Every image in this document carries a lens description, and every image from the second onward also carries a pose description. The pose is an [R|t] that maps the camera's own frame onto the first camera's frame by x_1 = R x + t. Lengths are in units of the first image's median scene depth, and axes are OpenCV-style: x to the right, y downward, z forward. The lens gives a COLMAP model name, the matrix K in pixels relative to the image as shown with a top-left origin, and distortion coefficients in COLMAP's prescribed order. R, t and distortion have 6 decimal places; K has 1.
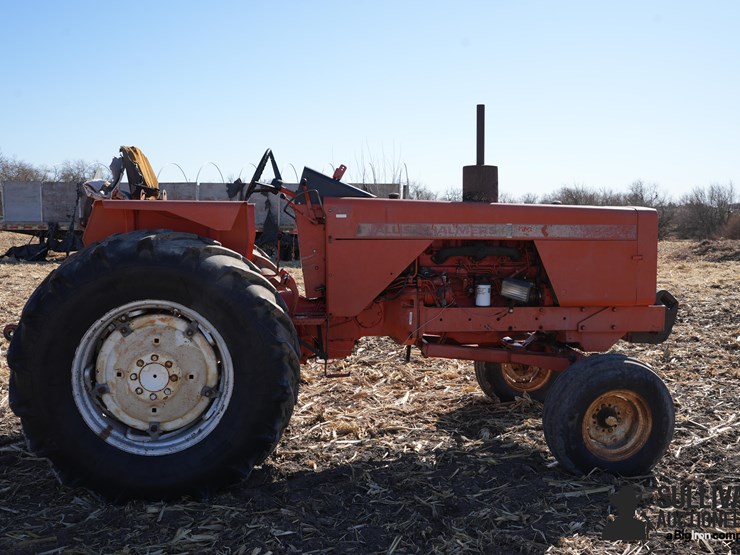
lens RADIAL K [[772.9, 0, 370.0], [0, 772.9, 277.5], [0, 0, 1]] dist [-0.017419, 0.126683]
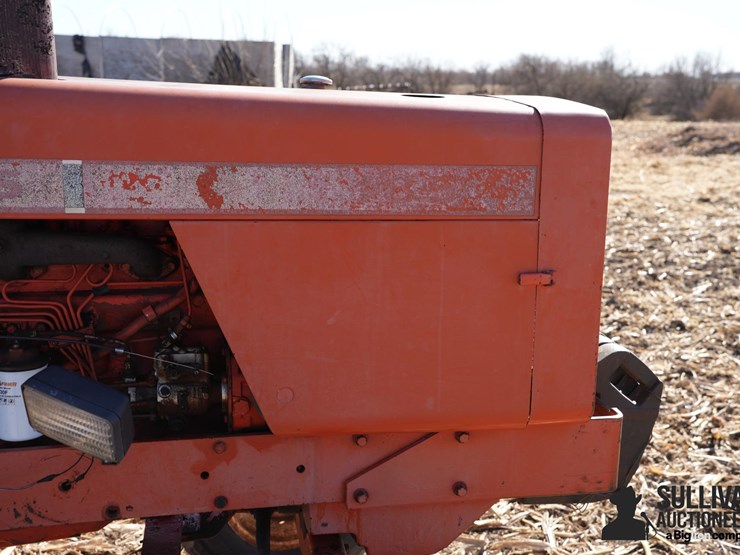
lens RADIAL K [[883.2, 0, 370.0], [0, 883.2, 277.5], [0, 0, 1]] dist [0.097340, 0.033376]
pose [[0.996825, -0.004164, 0.079514, 0.254609], [-0.006499, 0.991044, 0.133374, -0.070243], [-0.079357, -0.133467, 0.987871, 0.667705]]
